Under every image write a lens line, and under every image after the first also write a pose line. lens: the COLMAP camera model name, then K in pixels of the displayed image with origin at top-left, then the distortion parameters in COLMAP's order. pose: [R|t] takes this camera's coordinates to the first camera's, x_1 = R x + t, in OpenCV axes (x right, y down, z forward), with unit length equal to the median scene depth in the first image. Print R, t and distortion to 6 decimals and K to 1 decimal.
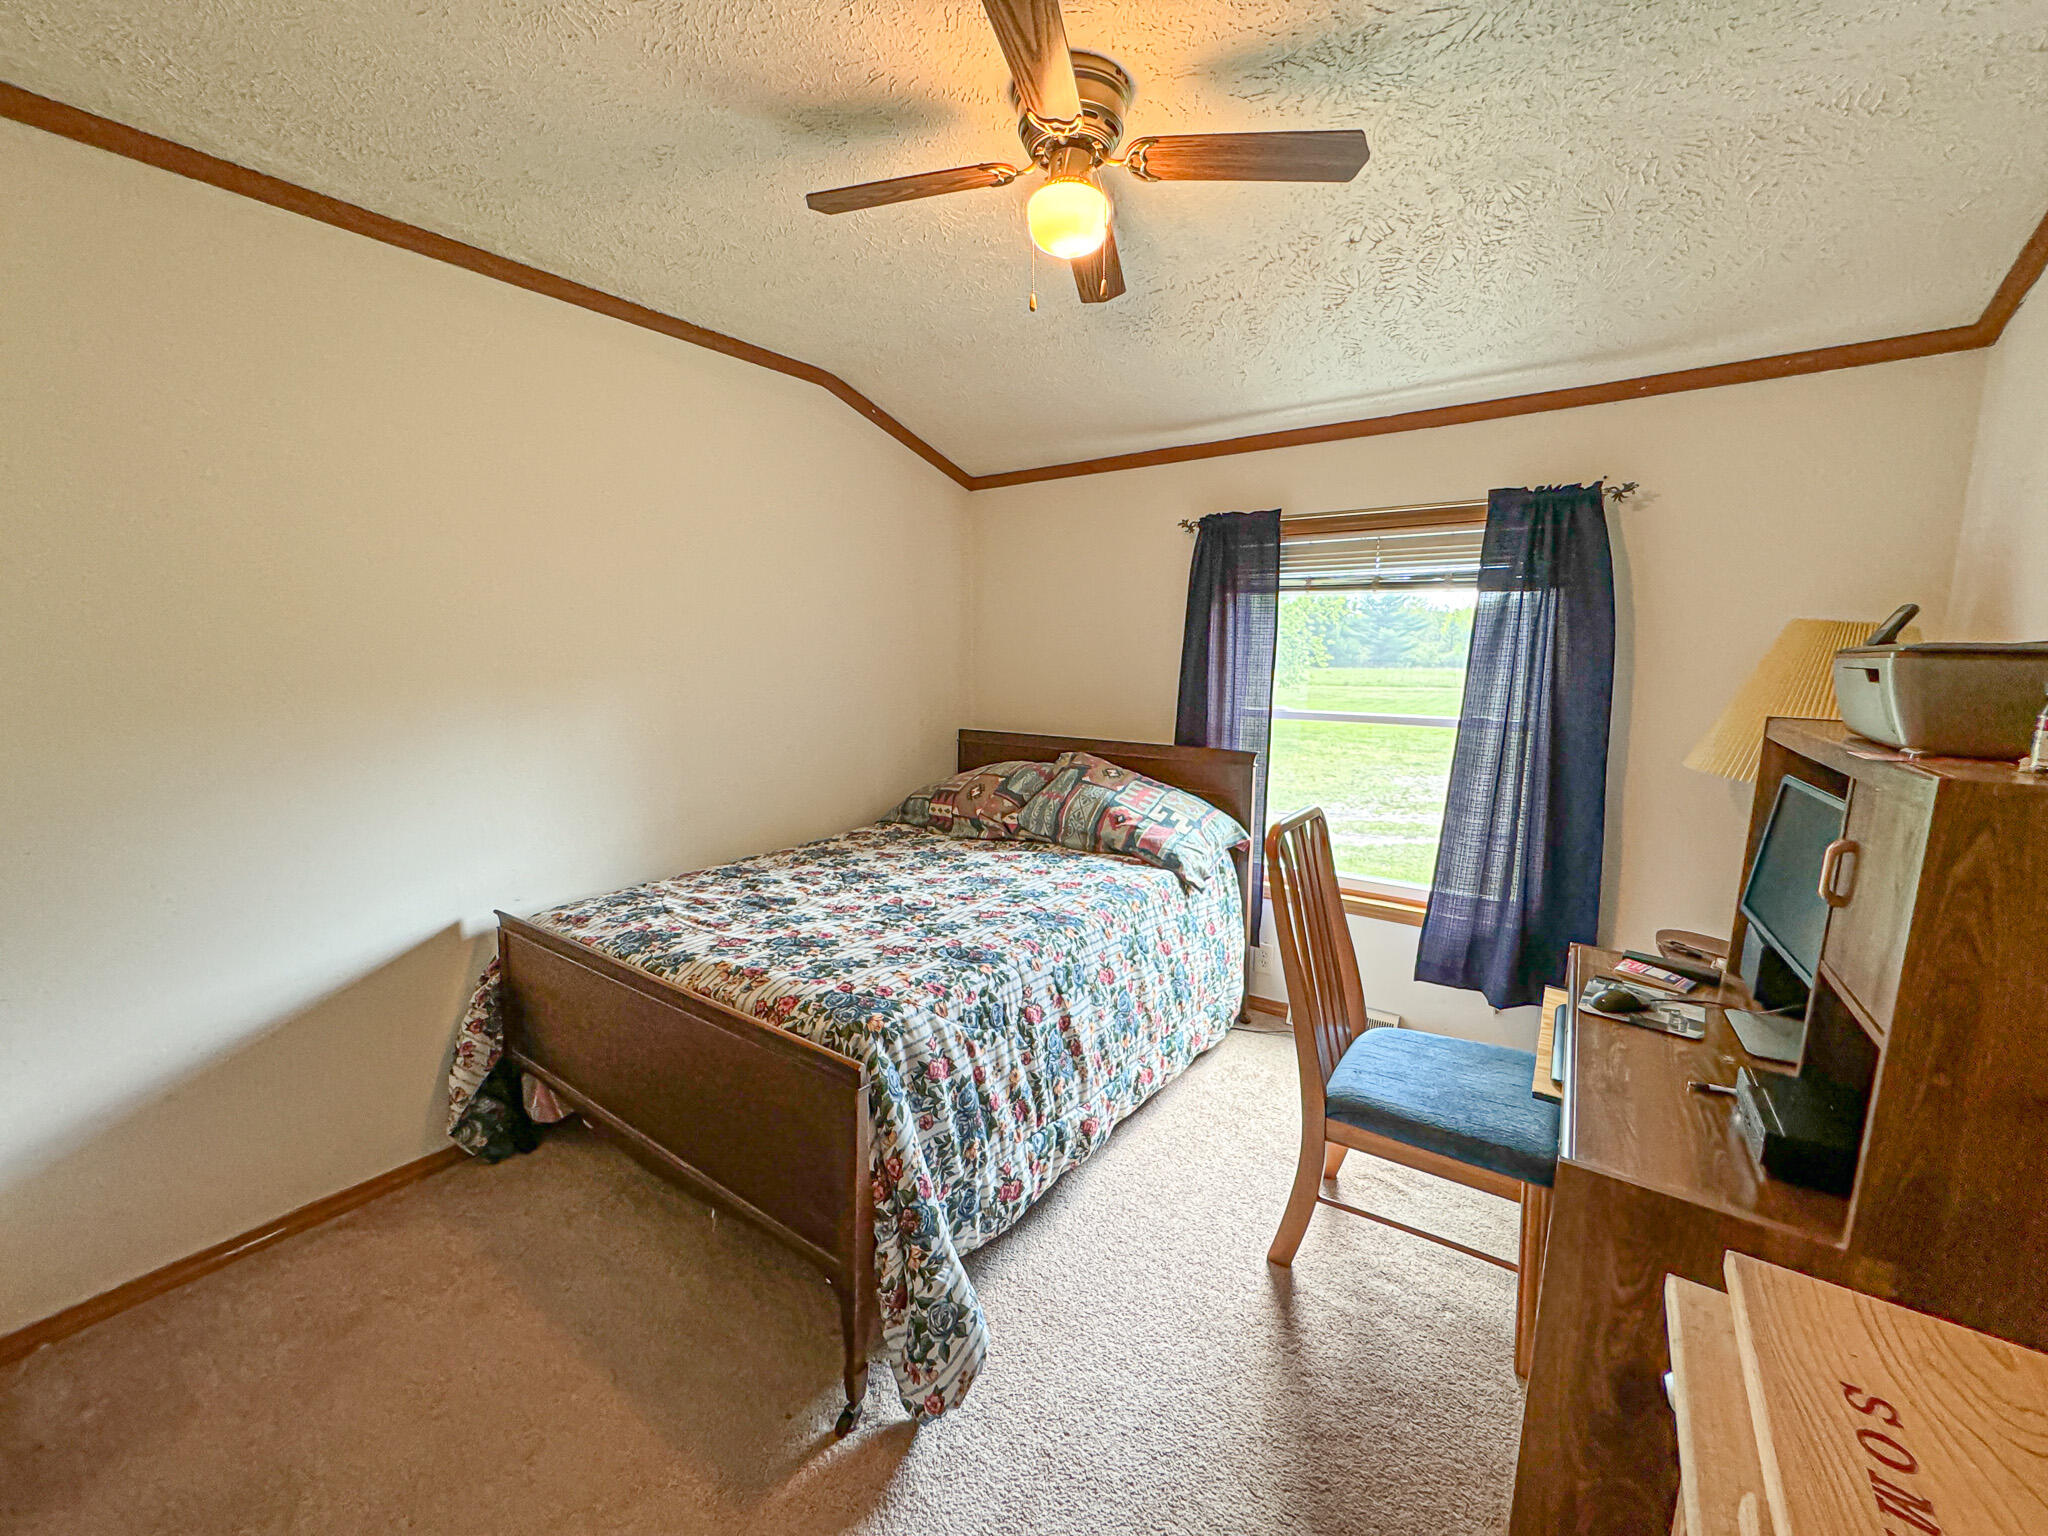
lens RADIAL K [[816.7, 0, 1028.0], [0, 816.7, 769.5], [0, 0, 1]] dist [-0.003410, 0.000132]
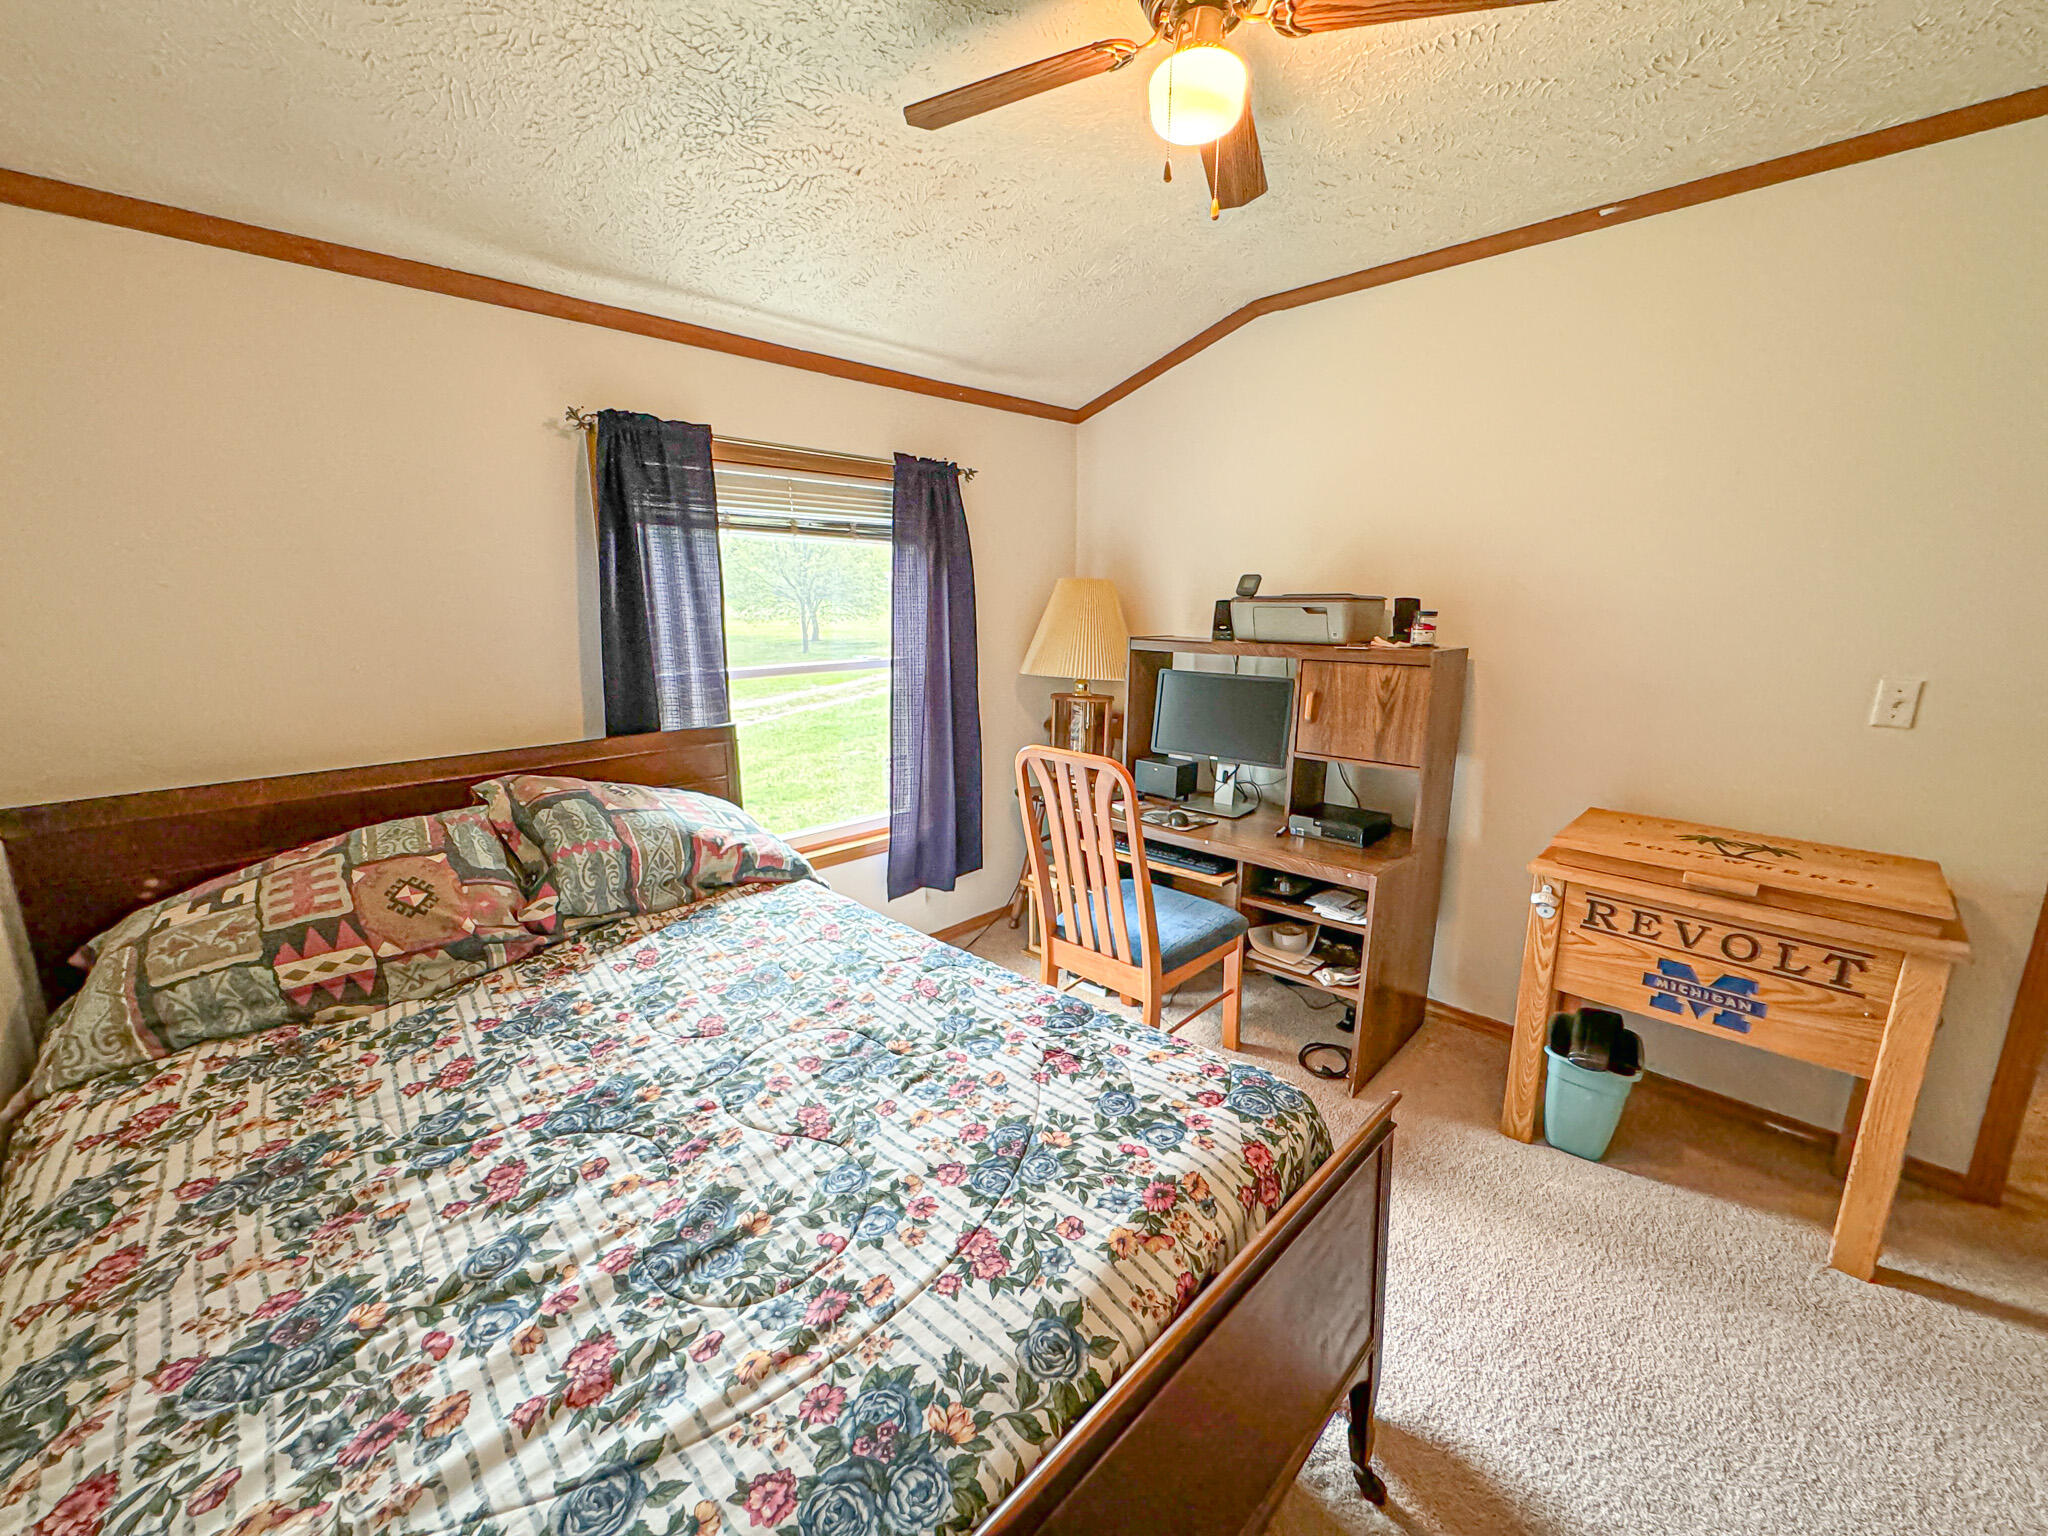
lens RADIAL K [[816.7, 0, 1028.0], [0, 816.7, 769.5], [0, 0, 1]] dist [-0.003410, 0.000132]
pose [[0.161299, -0.214917, 0.963220, -0.544901], [0.144949, 0.970575, 0.192285, -0.103969], [-0.976203, 0.108602, 0.187705, 0.625584]]
